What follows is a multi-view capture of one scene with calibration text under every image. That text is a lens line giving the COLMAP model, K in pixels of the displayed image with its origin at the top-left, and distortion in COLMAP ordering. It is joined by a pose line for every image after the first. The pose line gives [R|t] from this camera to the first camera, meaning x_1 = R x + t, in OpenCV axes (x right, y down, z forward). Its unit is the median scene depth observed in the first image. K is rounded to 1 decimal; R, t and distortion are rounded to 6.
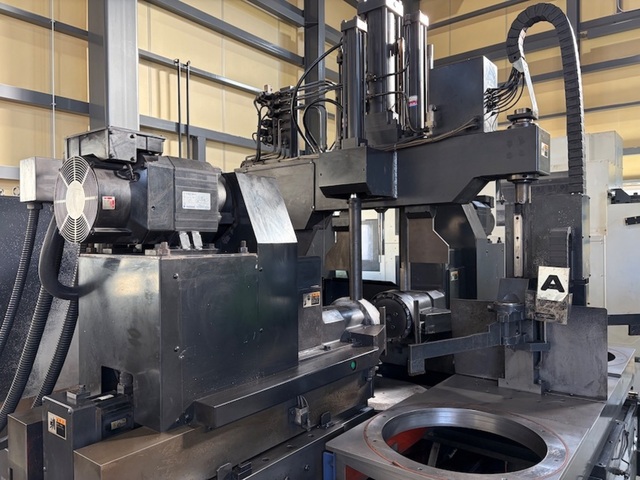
lens RADIAL K [[484.5, 0, 318.8], [0, 484.5, 242.5], [0, 0, 1]] dist [0.046224, -0.040689]
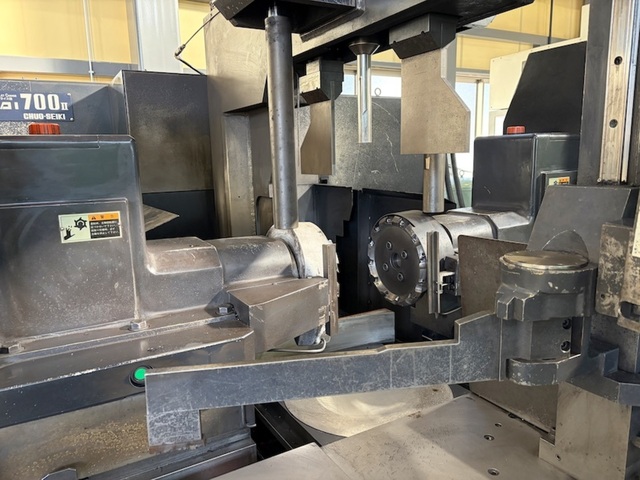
lens RADIAL K [[484.5, 0, 322.6], [0, 484.5, 240.3], [0, 0, 1]] dist [0.046224, -0.040689]
pose [[0.931049, 0.051528, -0.361237, 0.348639], [0.011651, 0.985276, 0.170571, 0.049614], [0.364708, -0.163019, 0.916740, 0.611941]]
